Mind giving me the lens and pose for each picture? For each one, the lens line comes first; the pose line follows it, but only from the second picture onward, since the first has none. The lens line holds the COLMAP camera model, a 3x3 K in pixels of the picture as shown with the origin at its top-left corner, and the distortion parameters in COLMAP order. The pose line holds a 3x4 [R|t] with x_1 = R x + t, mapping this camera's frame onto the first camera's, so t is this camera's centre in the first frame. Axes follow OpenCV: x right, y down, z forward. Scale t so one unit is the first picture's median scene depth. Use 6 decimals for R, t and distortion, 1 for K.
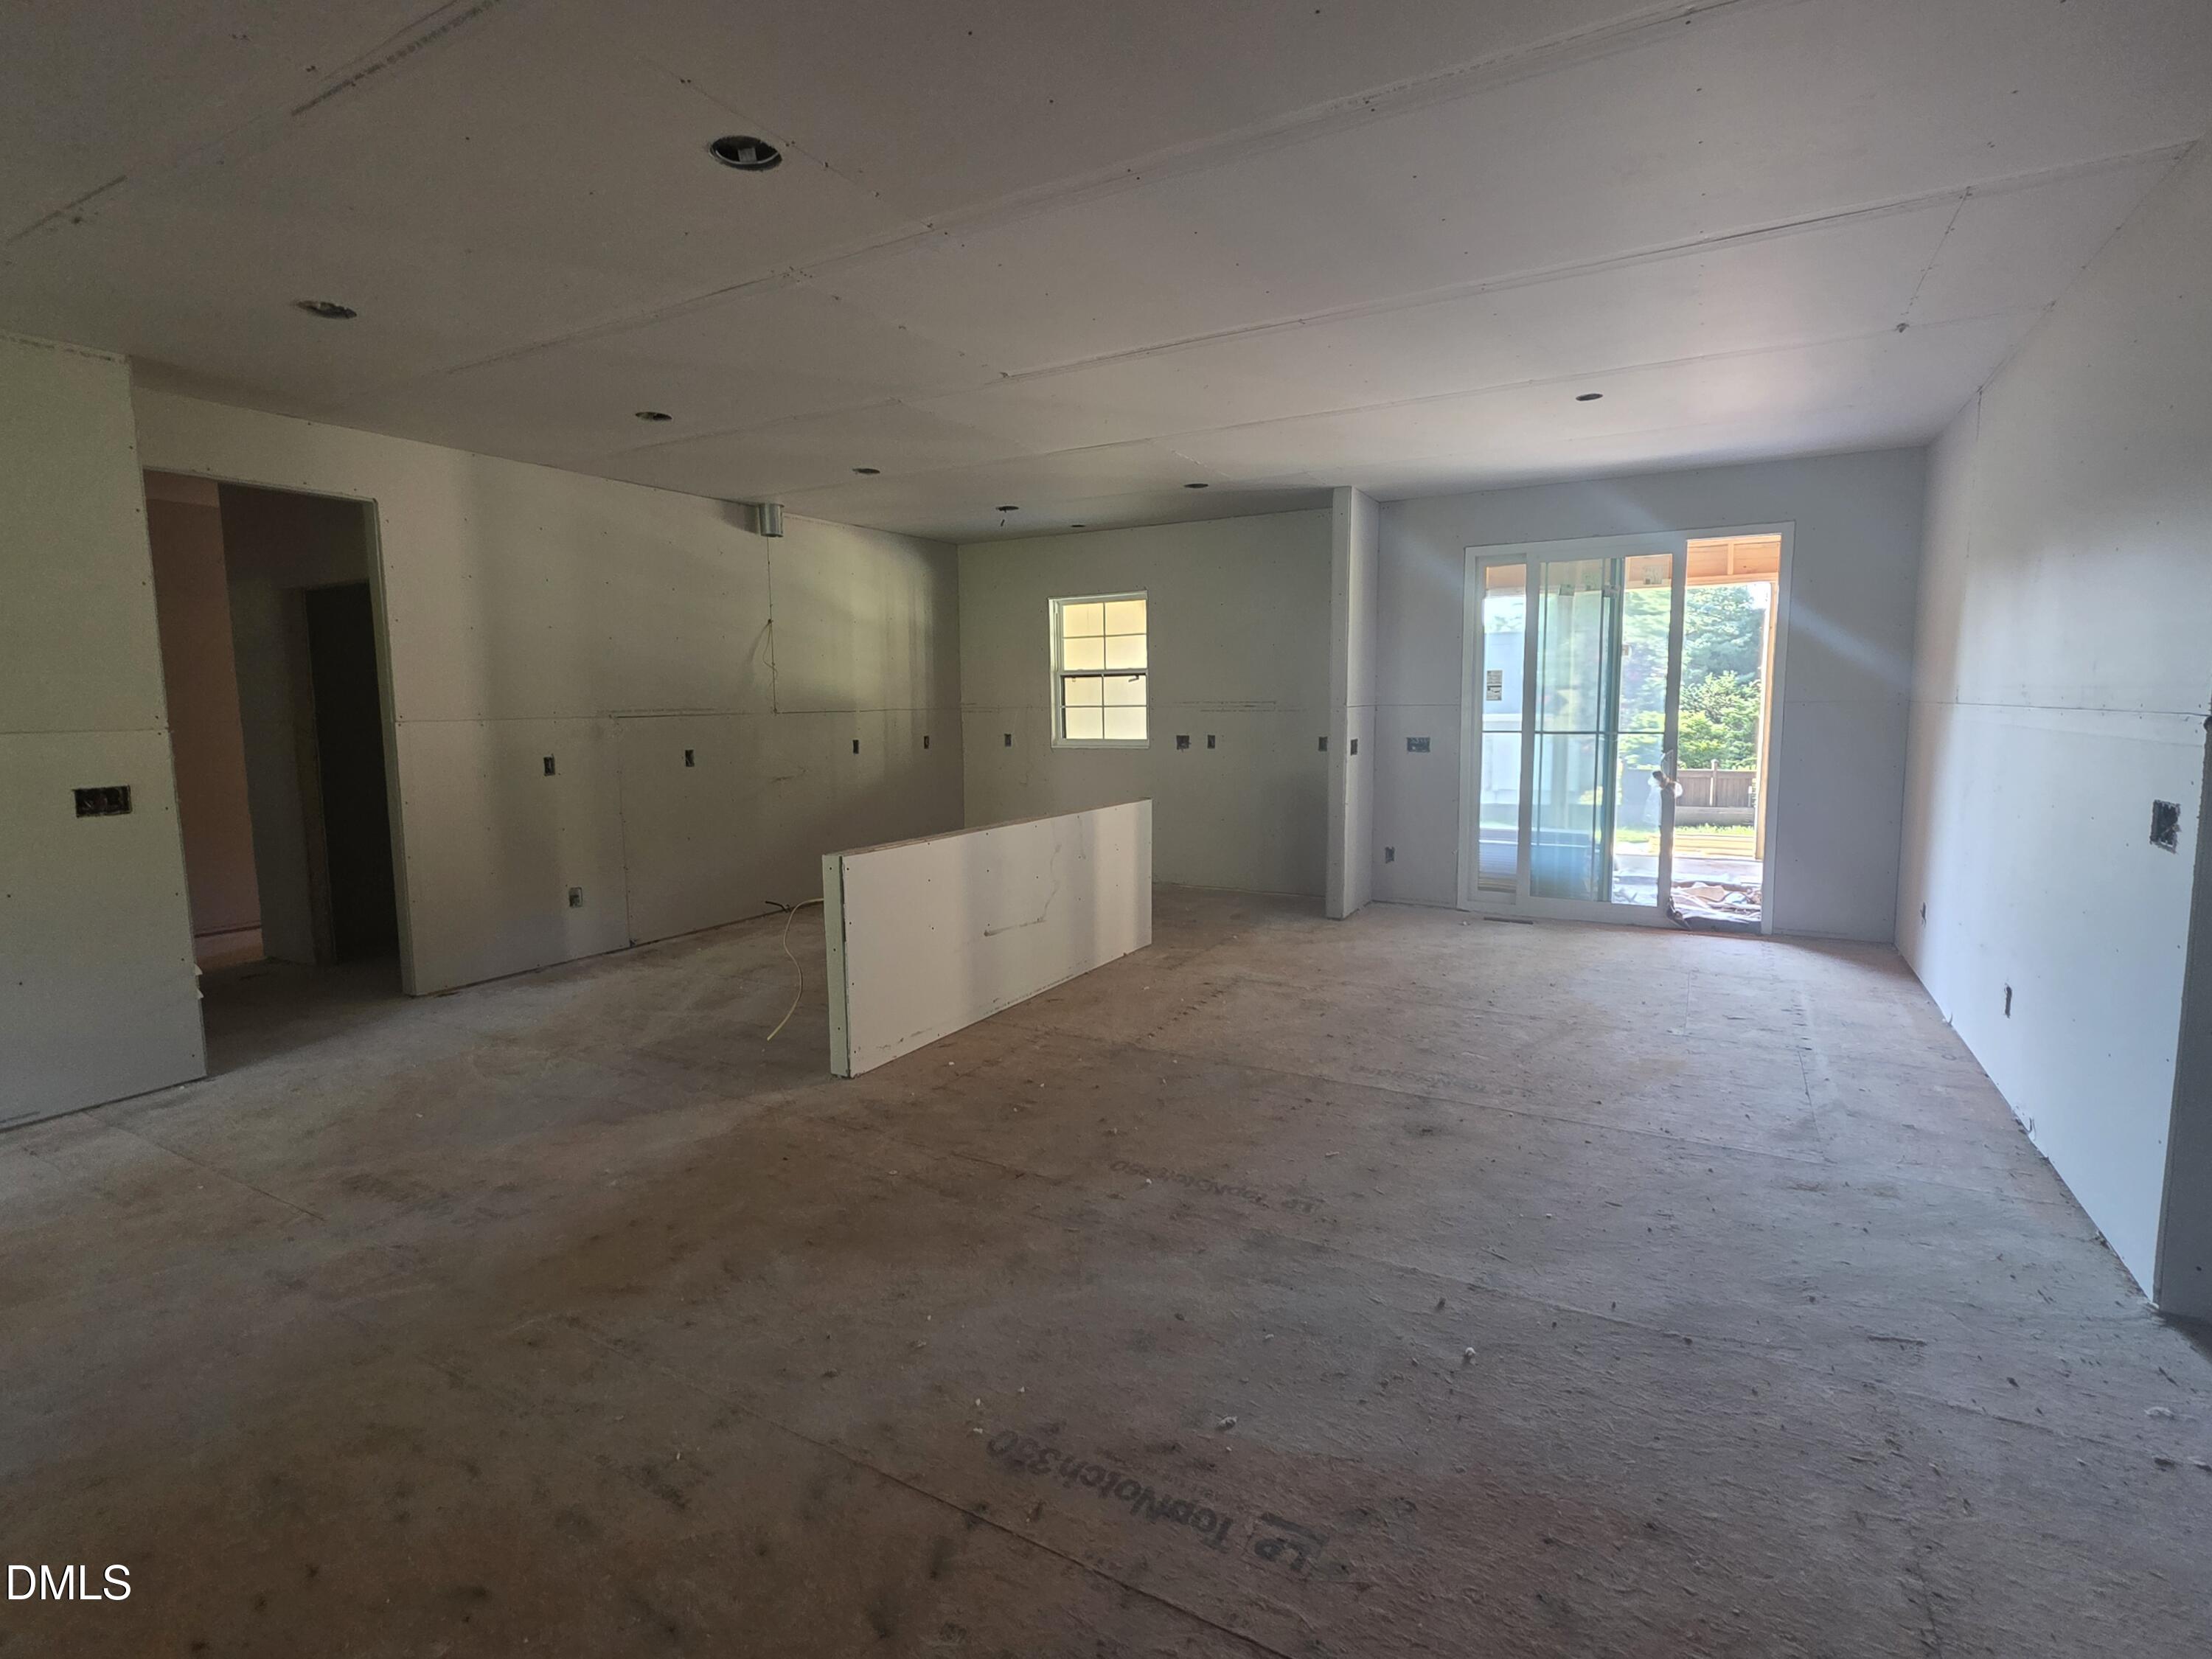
lens RADIAL K [[1053.1, 0, 1106.0], [0, 1053.1, 829.5], [0, 0, 1]] dist [0.003694, 0.000744]
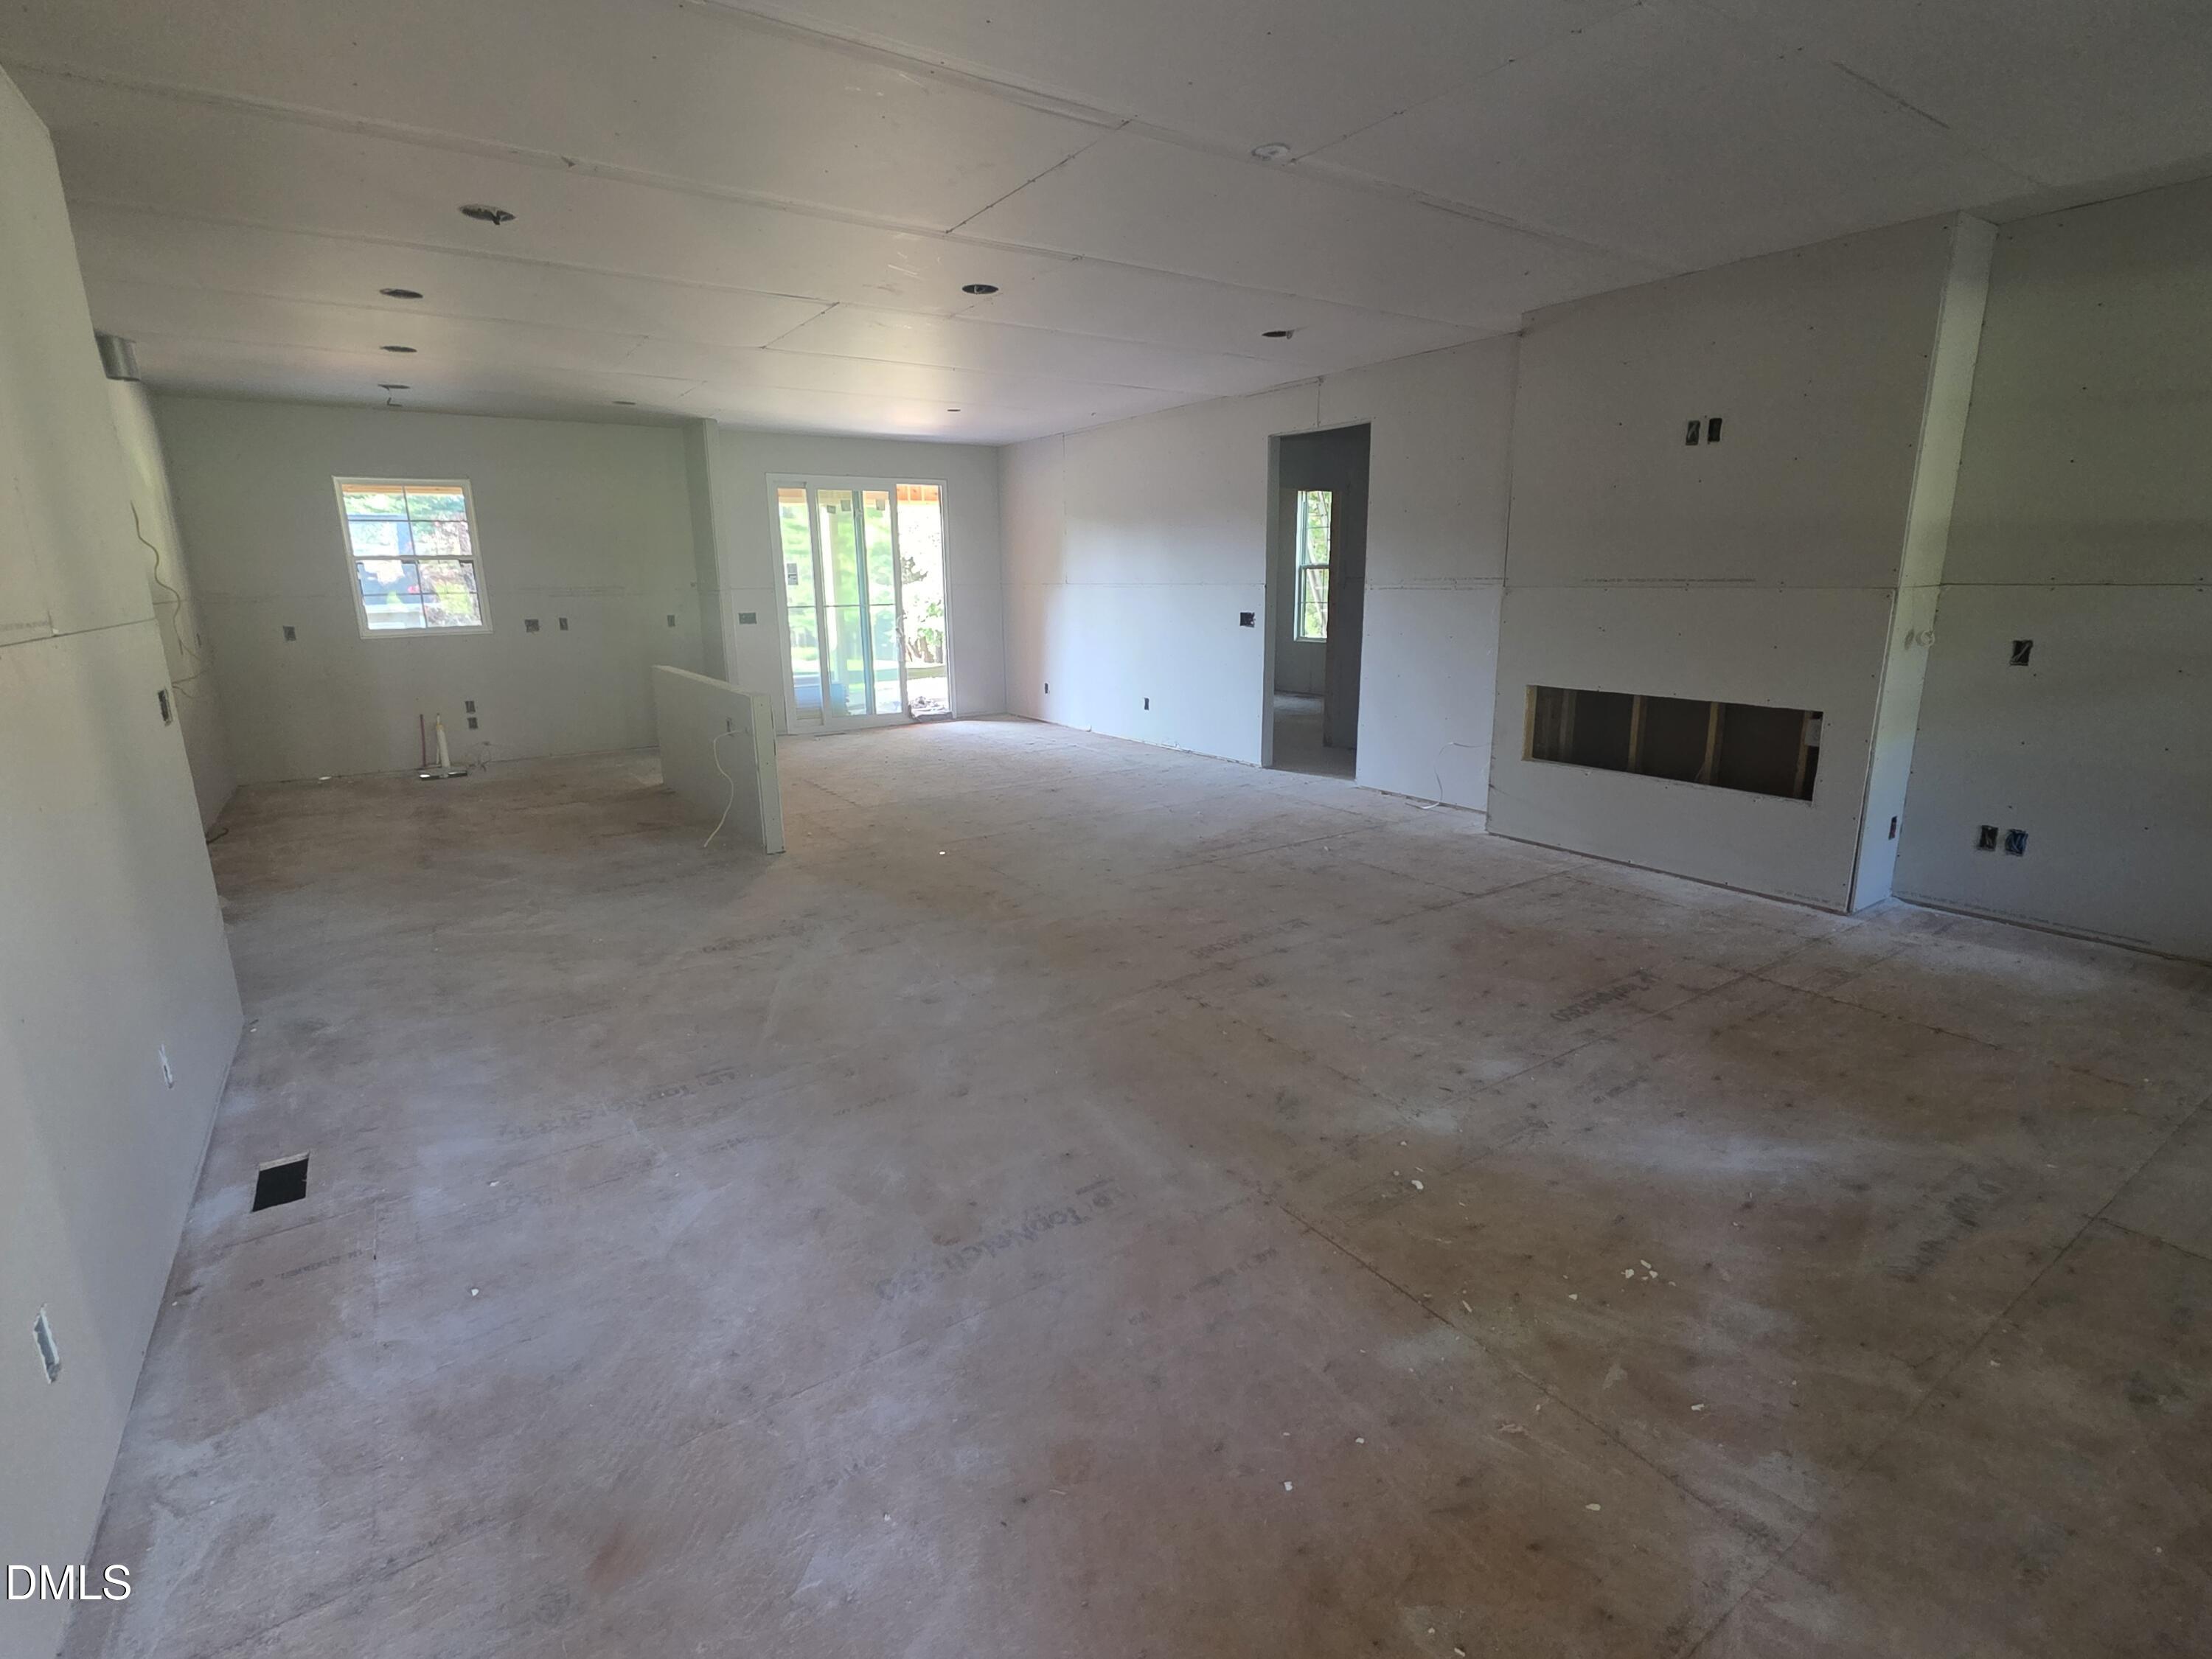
lens RADIAL K [[1053.1, 0, 1106.0], [0, 1053.1, 829.5], [0, 0, 1]] dist [0.003694, 0.000744]
pose [[0.446620, -0.206856, 0.870484, -0.800838], [0.119213, 0.977991, 0.171239, 0.008715], [-0.886746, 0.027294, 0.461450, -0.028431]]
